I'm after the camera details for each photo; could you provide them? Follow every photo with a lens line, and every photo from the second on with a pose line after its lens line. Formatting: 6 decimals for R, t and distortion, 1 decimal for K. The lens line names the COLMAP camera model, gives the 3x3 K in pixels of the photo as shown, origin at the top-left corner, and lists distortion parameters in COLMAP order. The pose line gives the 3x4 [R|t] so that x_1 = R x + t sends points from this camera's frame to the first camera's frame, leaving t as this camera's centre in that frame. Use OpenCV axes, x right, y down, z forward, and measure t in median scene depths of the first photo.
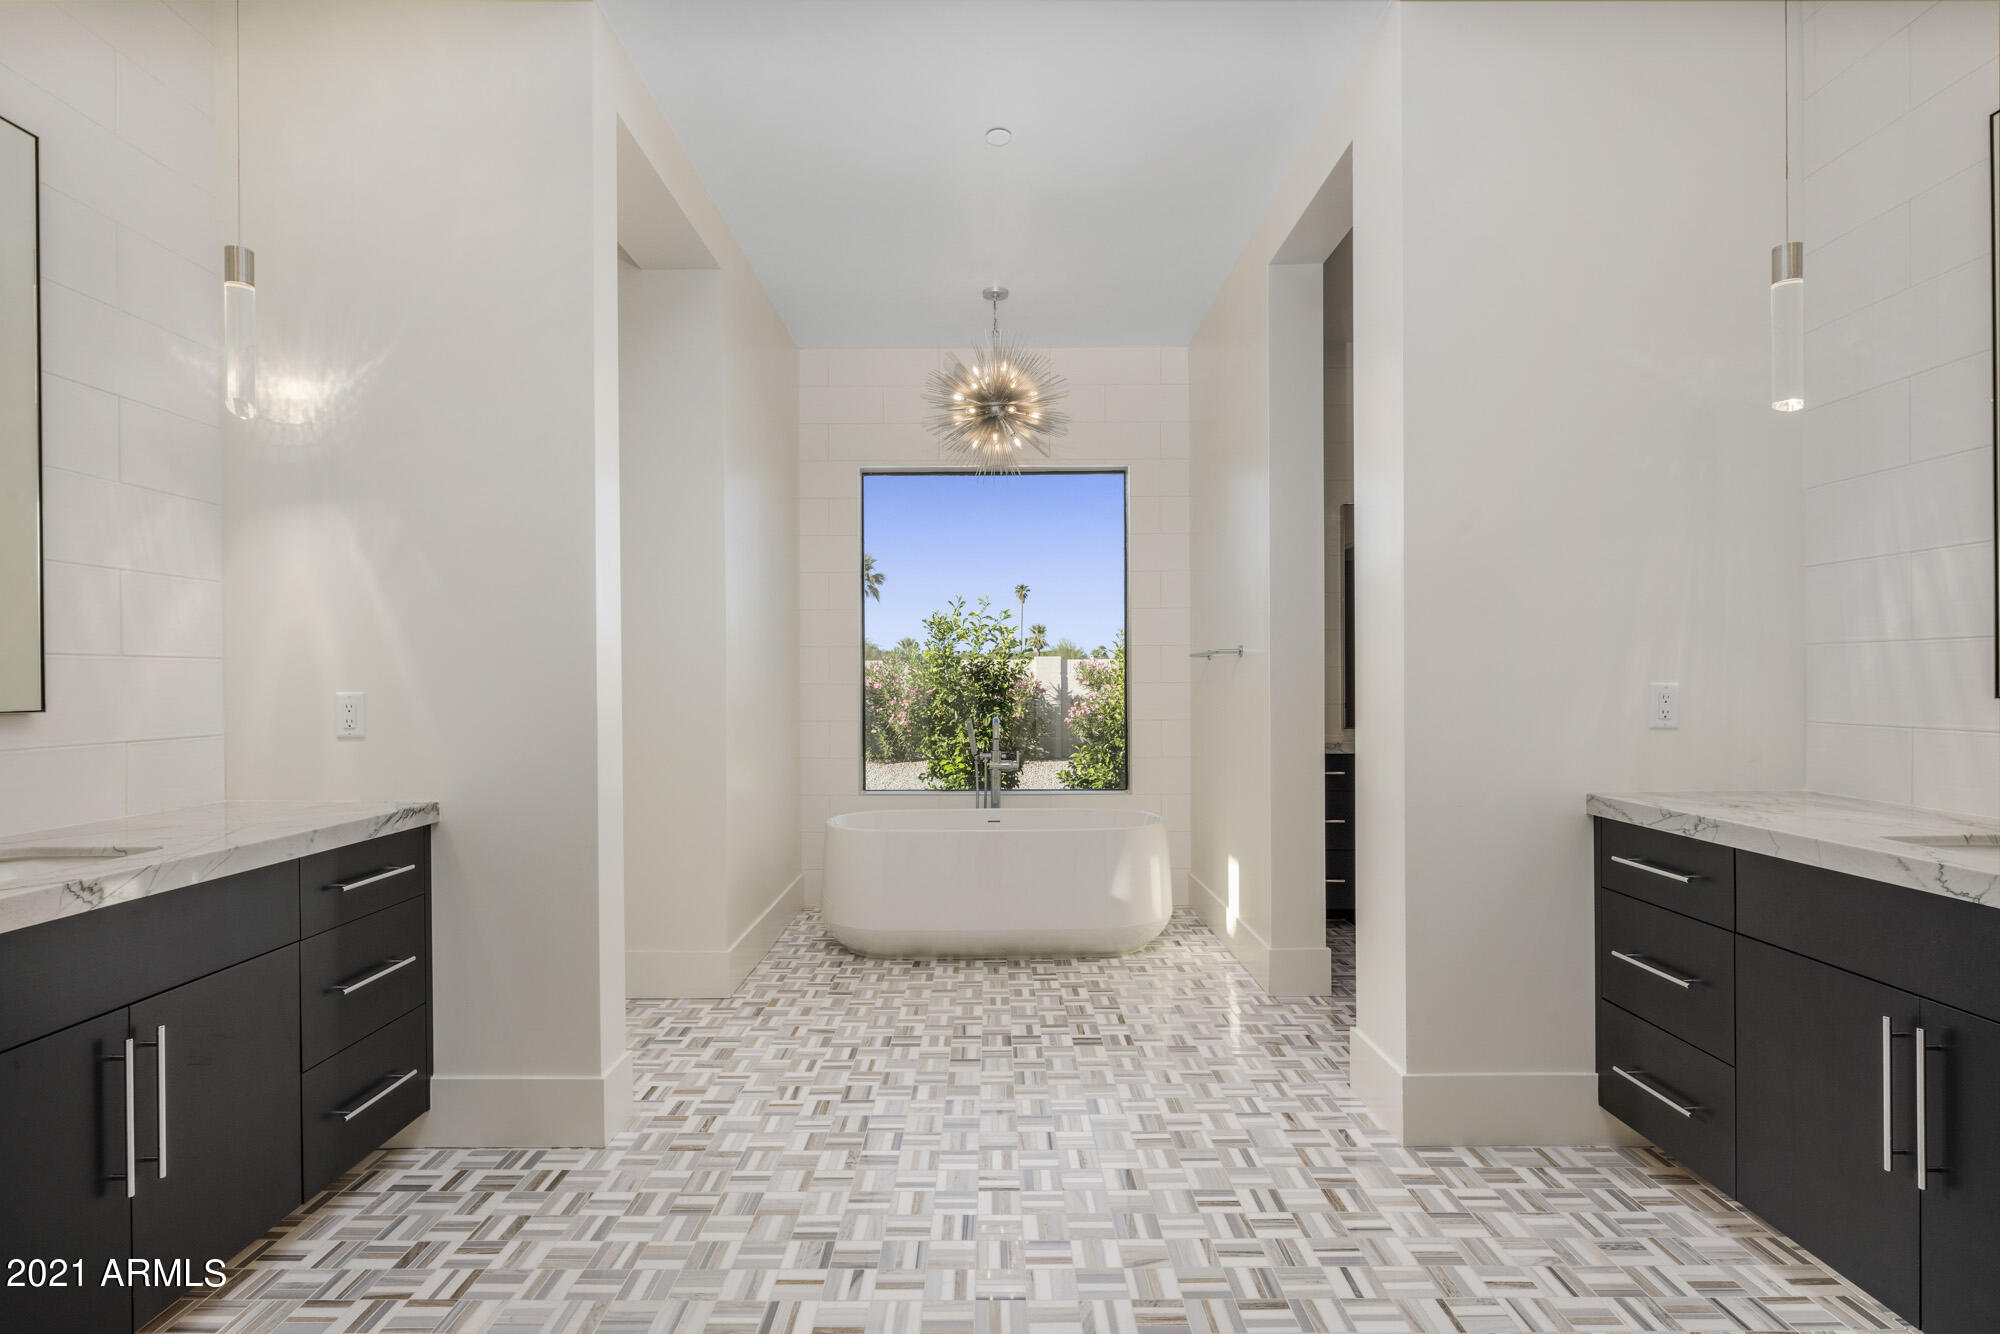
lens RADIAL K [[980.1, 0, 996.0], [0, 980.1, 673.4], [0, 0, 1]] dist [0.011696, -0.001431]
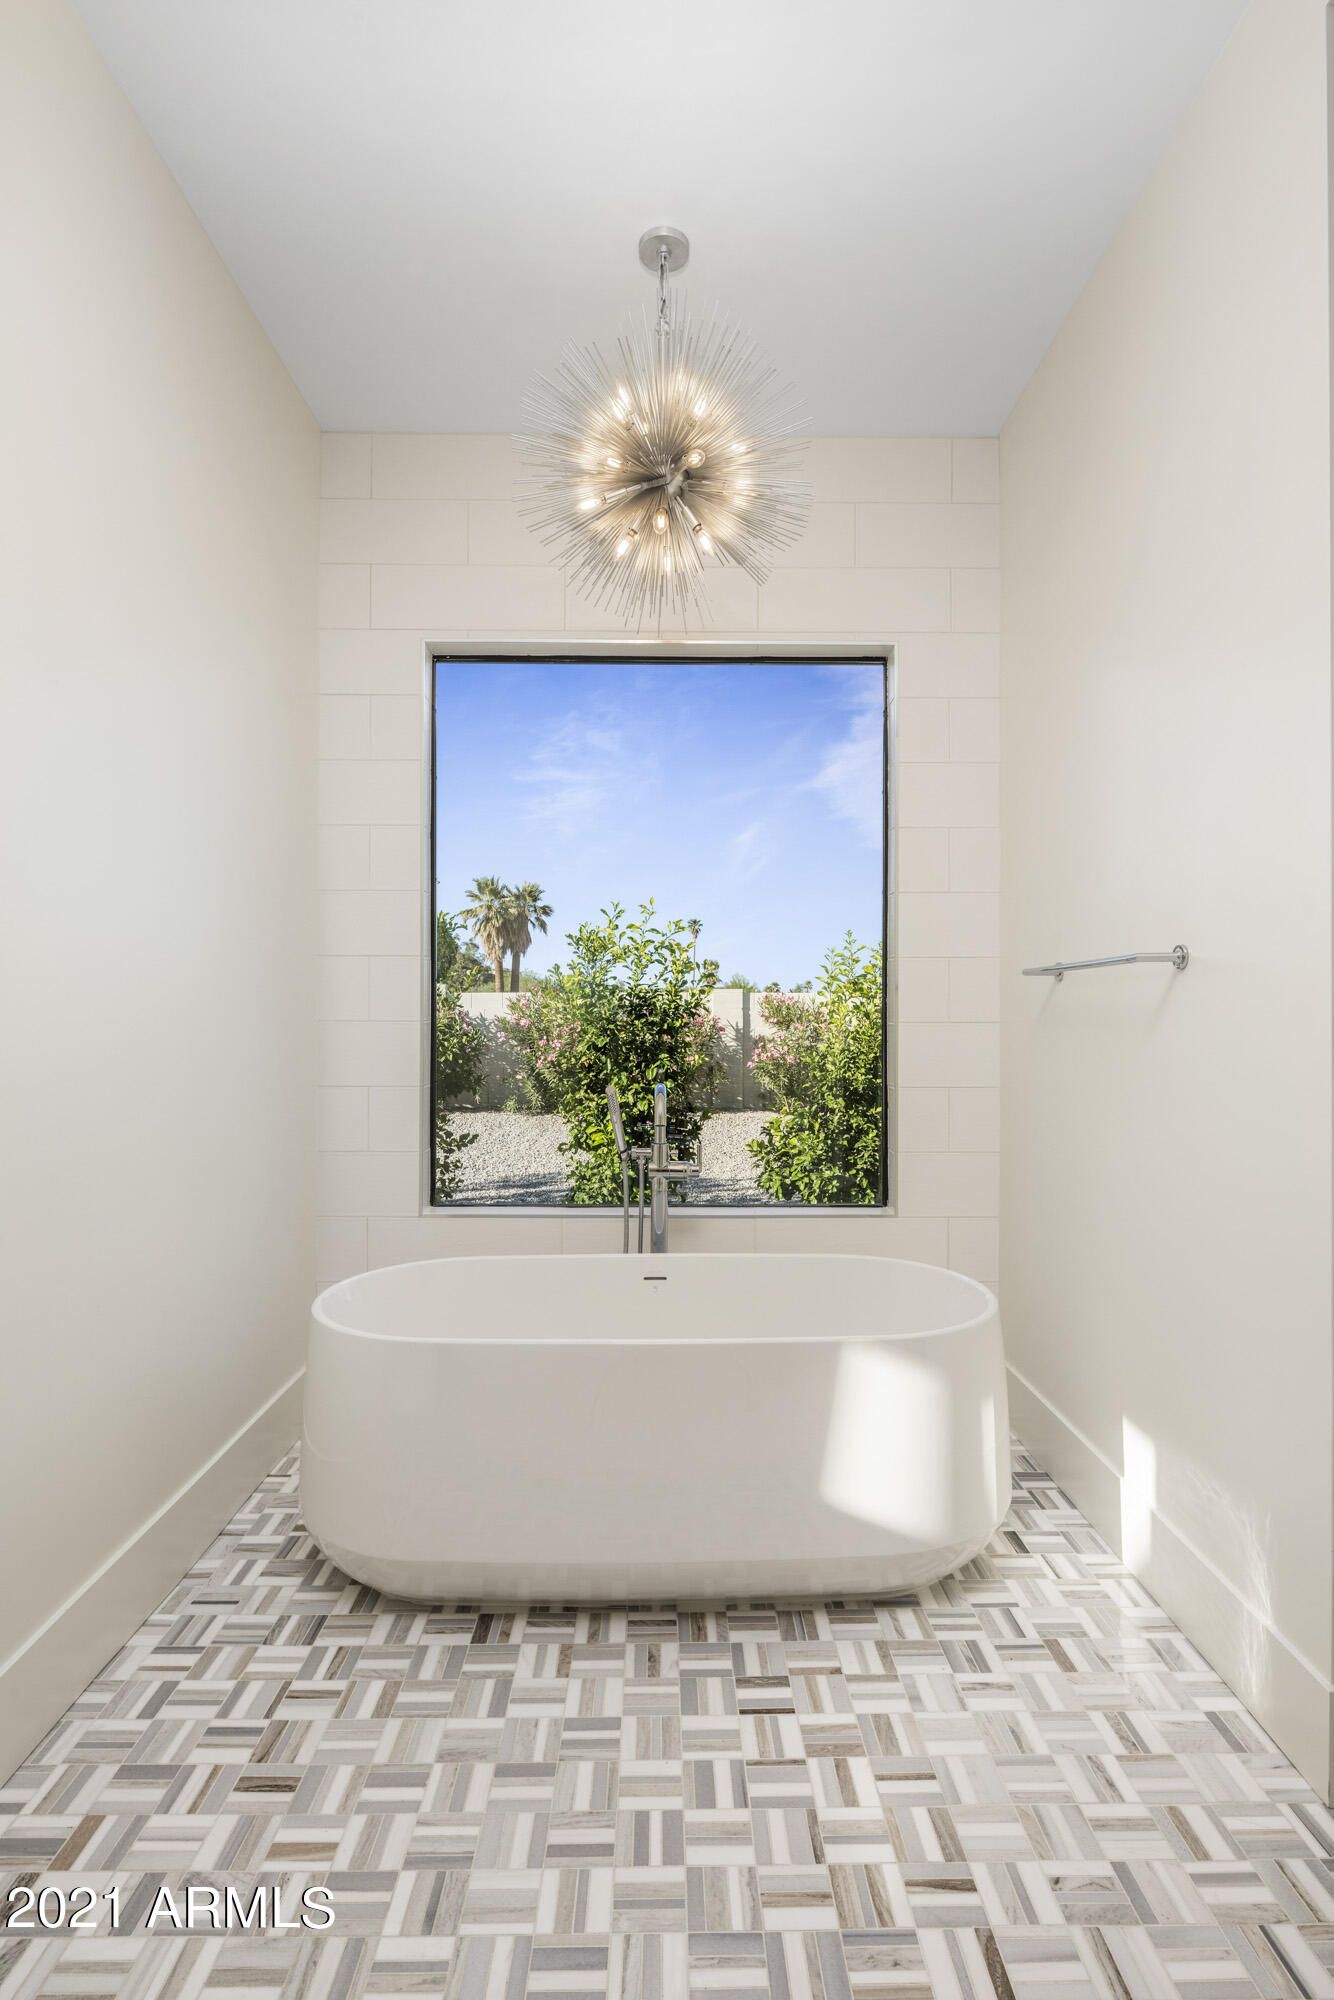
lens RADIAL K [[980.1, 0, 673.5], [0, 980.1, 998.7], [0, 0, 1]] dist [0.011696, -0.001431]
pose [[0.999955, 0.006956, 0.006436, 0.003448], [-0.006882, 0.999910, -0.011489, 0.003055], [-0.006515, 0.011444, 0.999913, 0.438247]]
